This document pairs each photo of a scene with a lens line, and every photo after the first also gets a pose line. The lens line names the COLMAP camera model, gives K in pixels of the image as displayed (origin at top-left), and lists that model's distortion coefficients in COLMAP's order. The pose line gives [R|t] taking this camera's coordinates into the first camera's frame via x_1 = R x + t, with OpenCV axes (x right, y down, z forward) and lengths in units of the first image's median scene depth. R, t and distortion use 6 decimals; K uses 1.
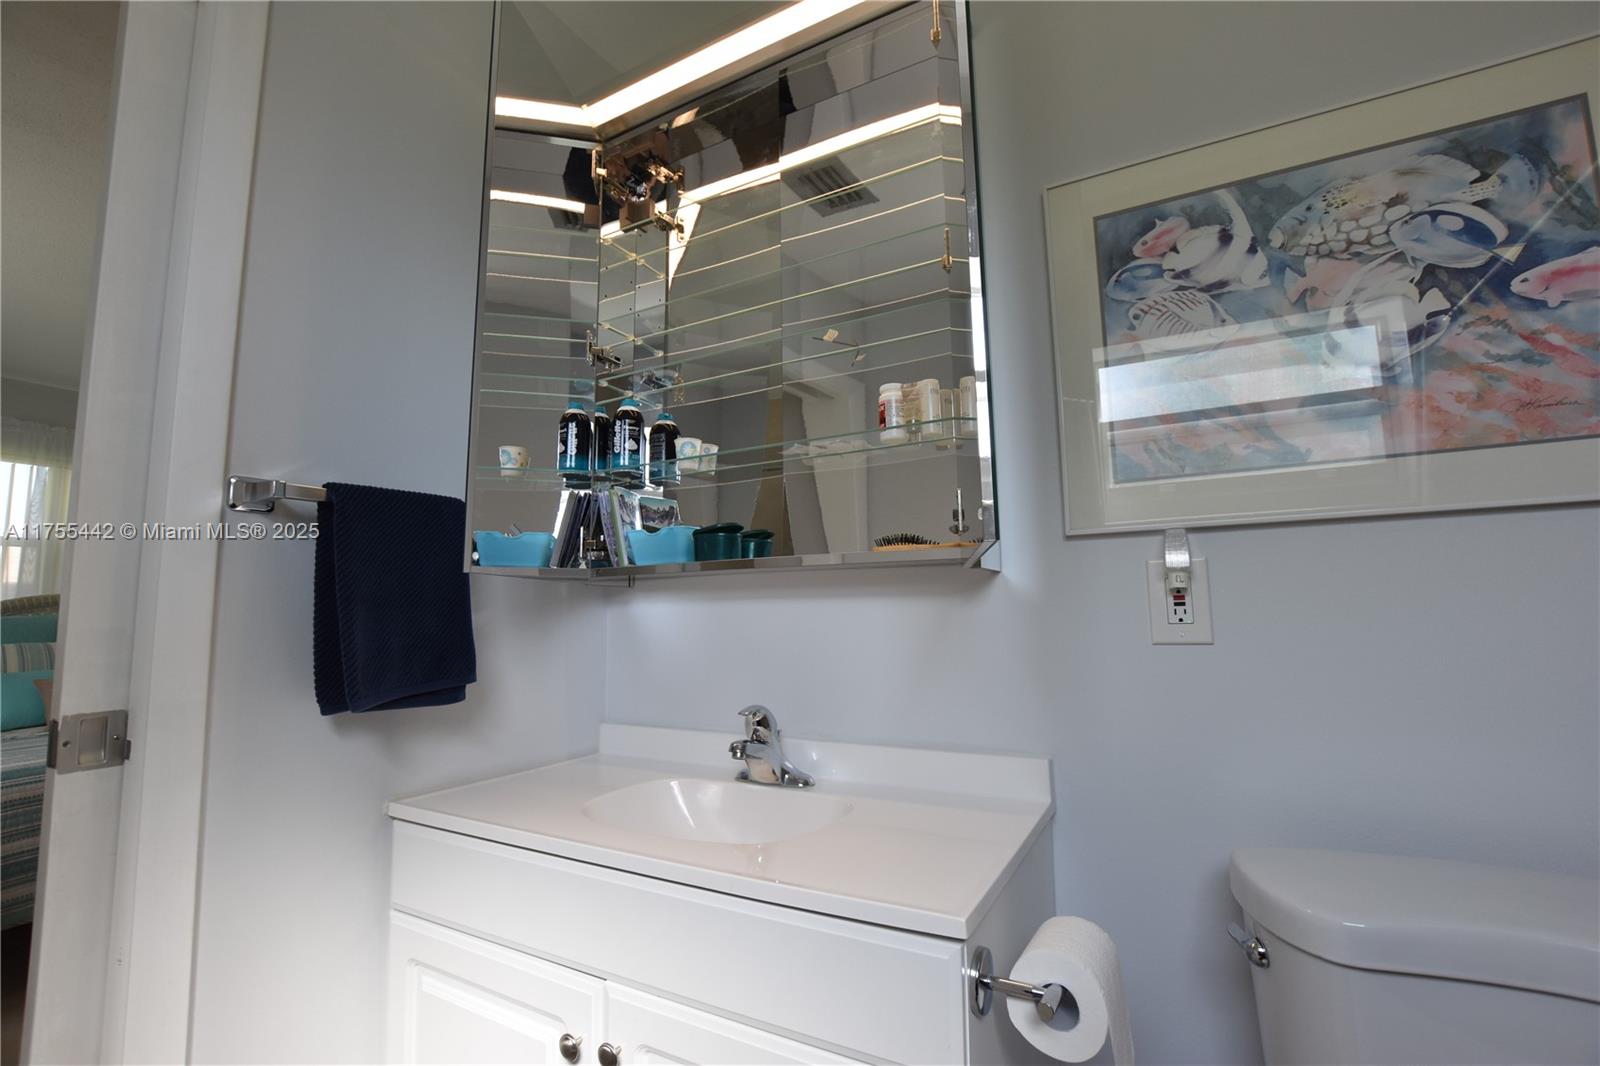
lens RADIAL K [[707.0, 0, 808.7], [0, 707.0, 530.5], [0, 0, 1]] dist [-0.032681, 0.004441]
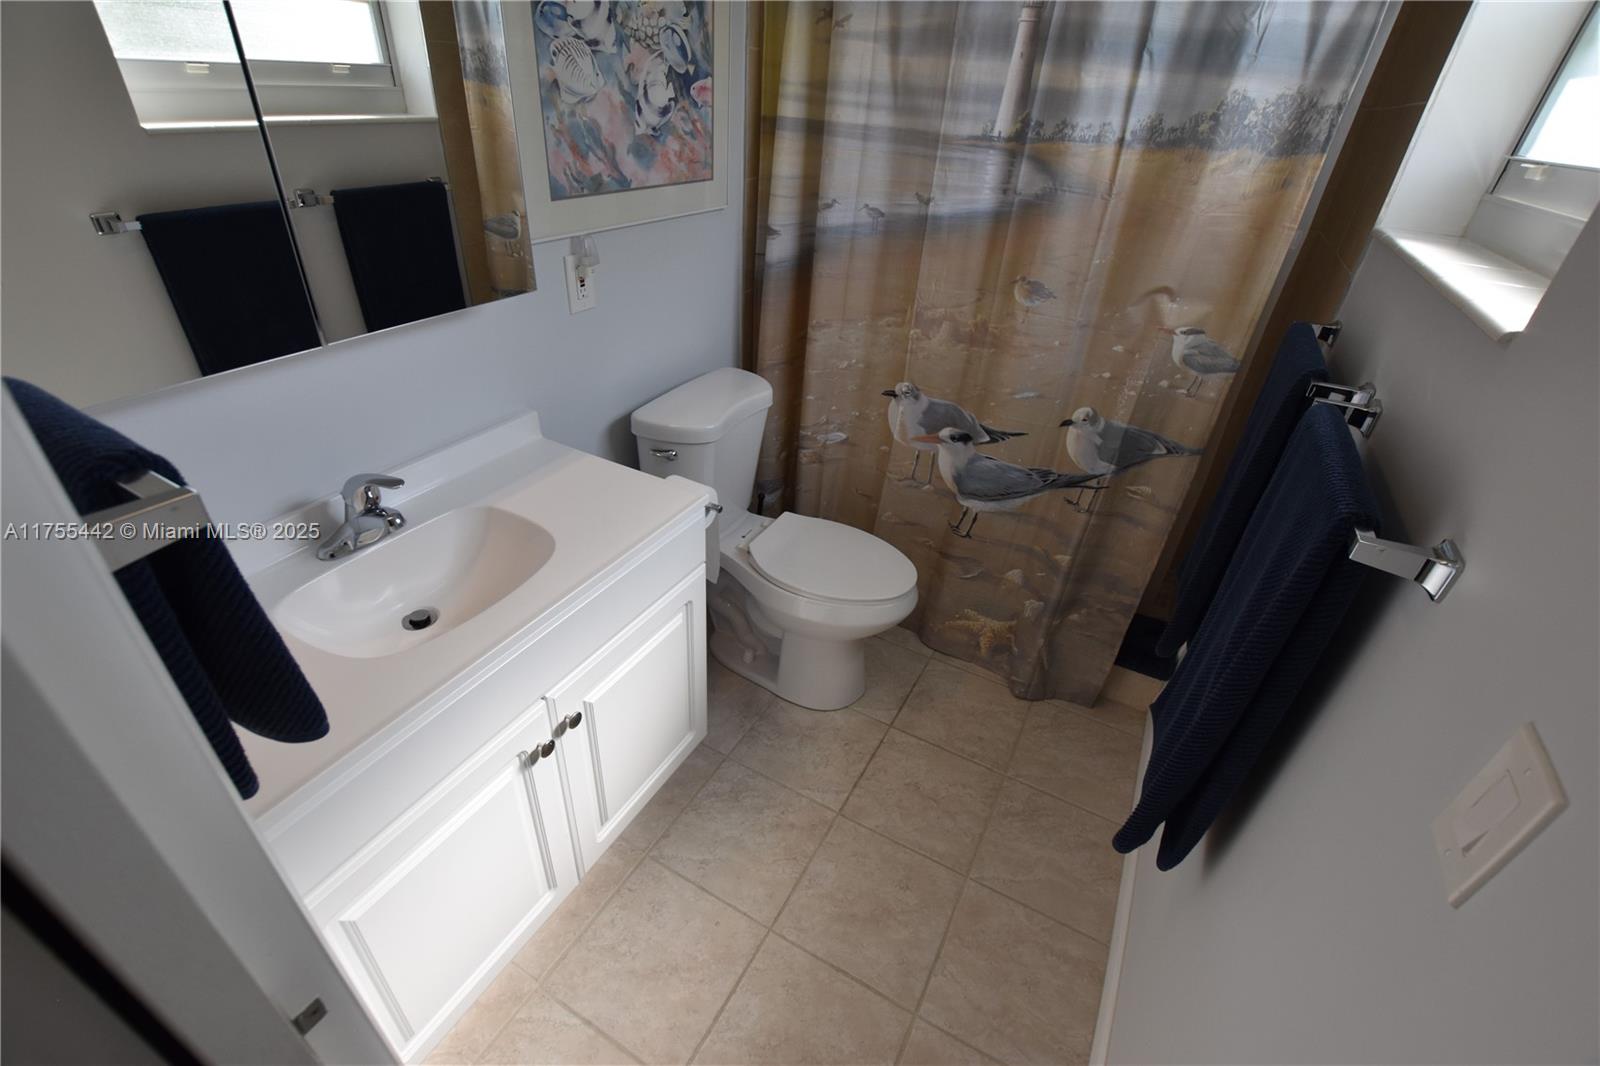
lens RADIAL K [[707.0, 0, 803.9], [0, 707.0, 535.0], [0, 0, 1]] dist [-0.032681, 0.004441]
pose [[-0.015648, -0.528336, 0.848891, -1.124864], [-0.177942, 0.836914, 0.517602, -0.335580], [-0.983916, -0.142954, -0.107109, 0.631930]]
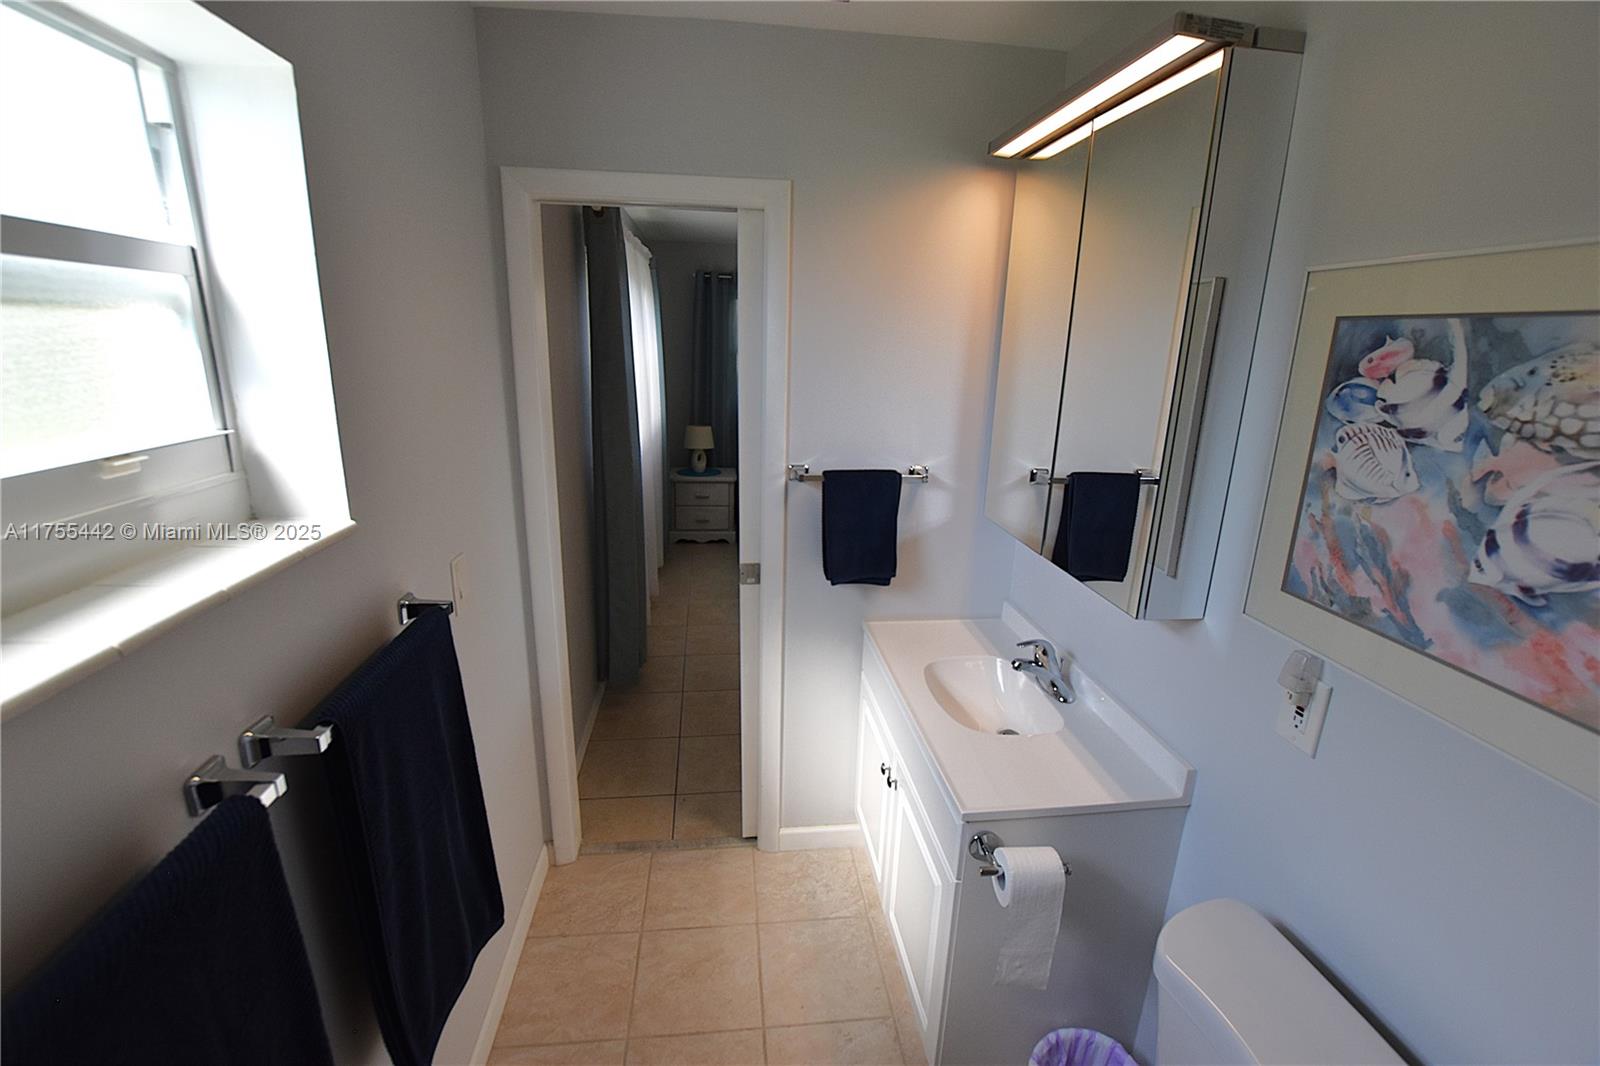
lens RADIAL K [[707.0, 0, 804.9], [0, 707.0, 535.4], [0, 0, 1]] dist [-0.032681, 0.004441]
pose [[0.584852, 0.249308, -0.771877, 0.884362], [0.055657, 0.937018, 0.344818, -0.605543], [0.809228, -0.244627, 0.534141, -0.156115]]
